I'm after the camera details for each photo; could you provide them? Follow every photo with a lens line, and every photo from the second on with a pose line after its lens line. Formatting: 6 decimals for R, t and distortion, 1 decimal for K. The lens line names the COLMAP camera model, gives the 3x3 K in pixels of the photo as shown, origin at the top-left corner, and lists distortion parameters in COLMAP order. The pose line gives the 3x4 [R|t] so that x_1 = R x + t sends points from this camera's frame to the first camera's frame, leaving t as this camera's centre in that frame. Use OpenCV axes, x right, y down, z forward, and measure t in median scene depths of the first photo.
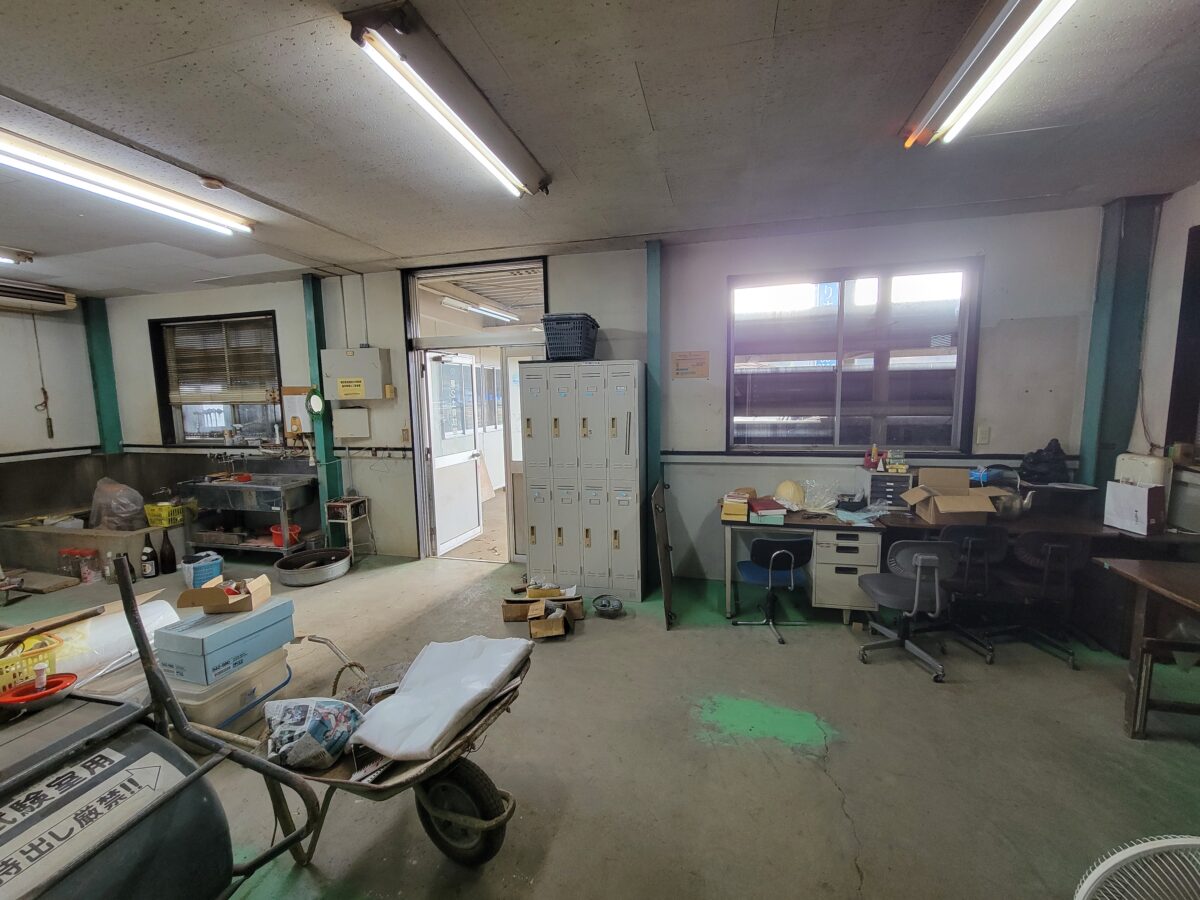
lens RADIAL K [[486.9, 0, 597.8], [0, 486.9, 448.5], [0, 0, 1]] dist [0.001576, -0.000724]
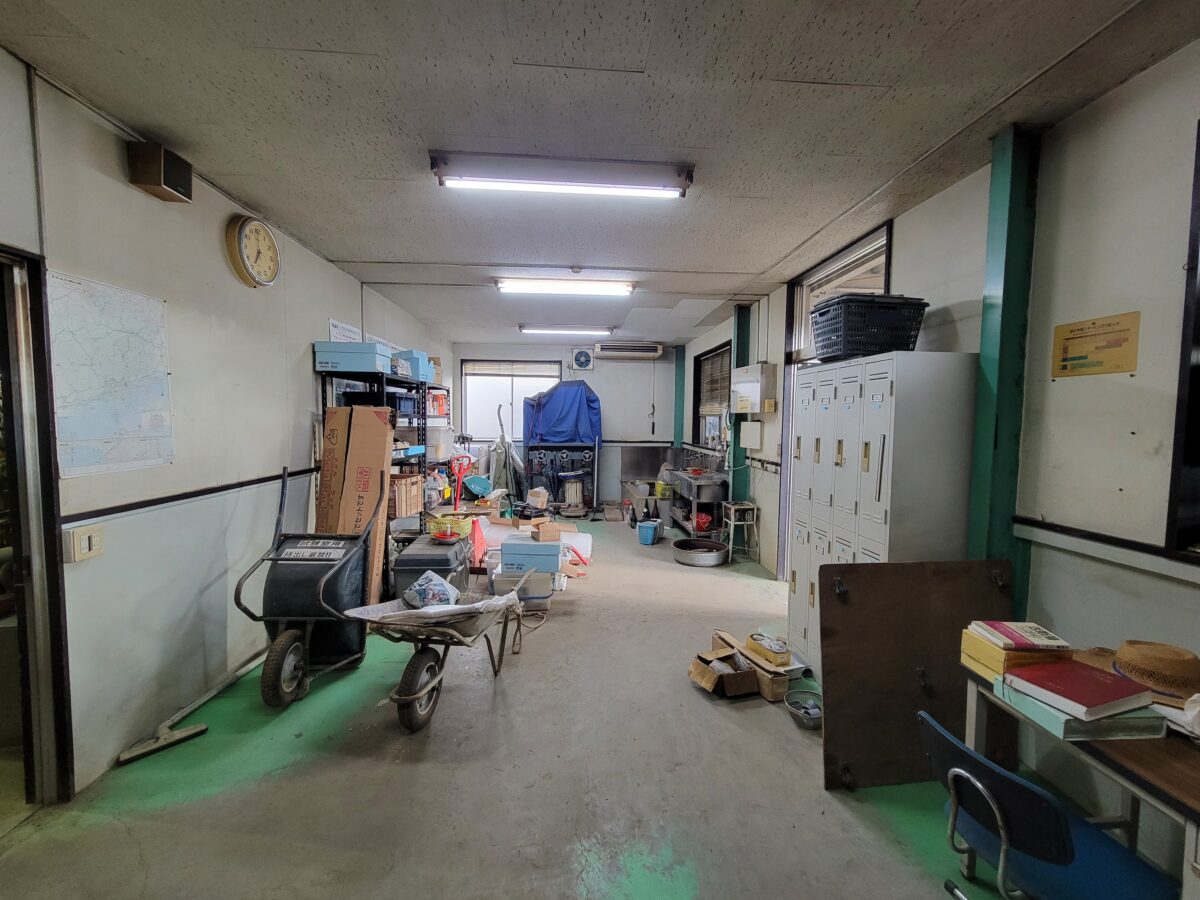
lens RADIAL K [[486.9, 0, 598.0], [0, 486.9, 447.4], [0, 0, 1]] dist [0.001576, -0.000724]
pose [[0.307956, 0.081493, -0.947904, 0.435781], [-0.125396, 0.991110, 0.044469, -0.031477], [0.943101, 0.105169, 0.315437, 0.356669]]
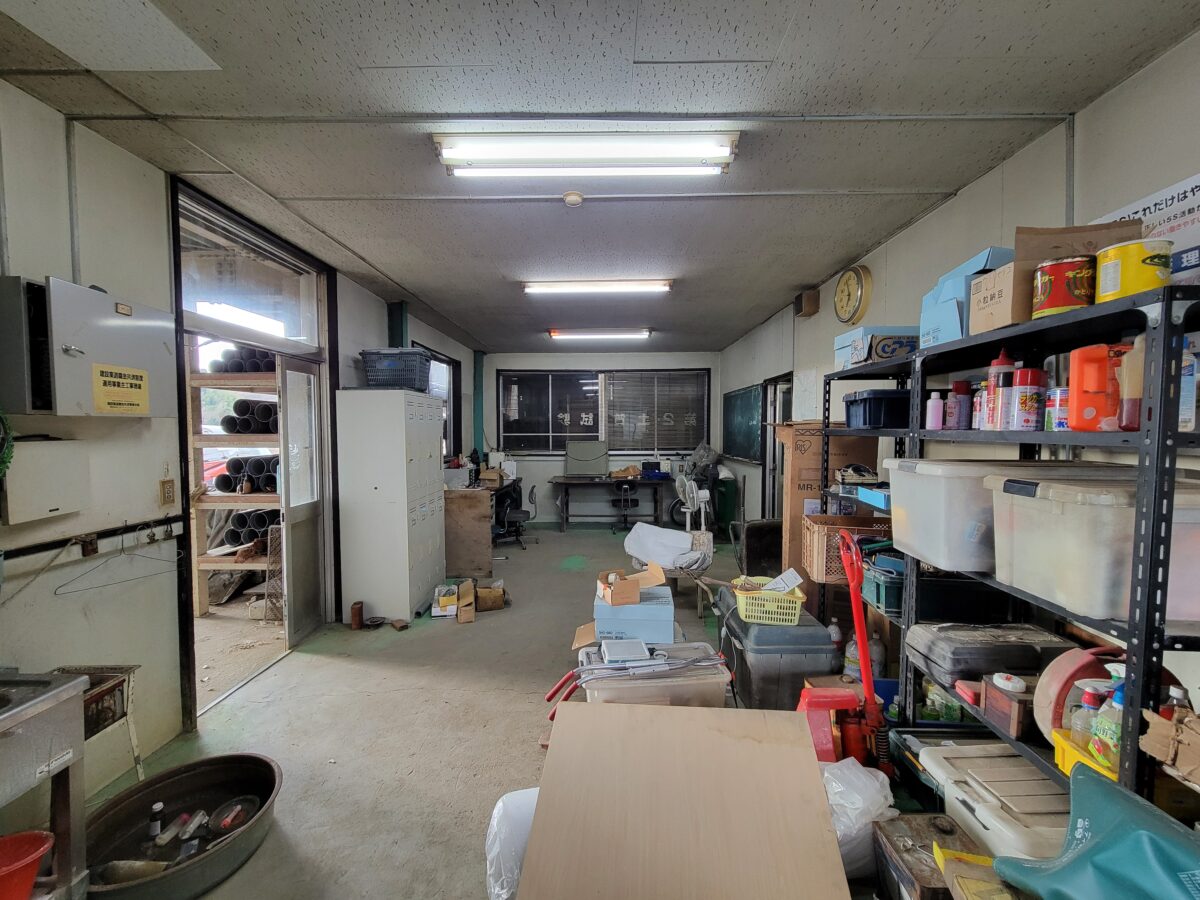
lens RADIAL K [[486.9, 0, 601.3], [0, 486.9, 449.8], [0, 0, 1]] dist [0.001576, -0.000724]
pose [[-0.251688, -0.026574, 0.967444, -1.019719], [0.112707, 0.992017, 0.056571, -0.049879], [-0.961223, 0.123276, -0.246683, 0.712190]]
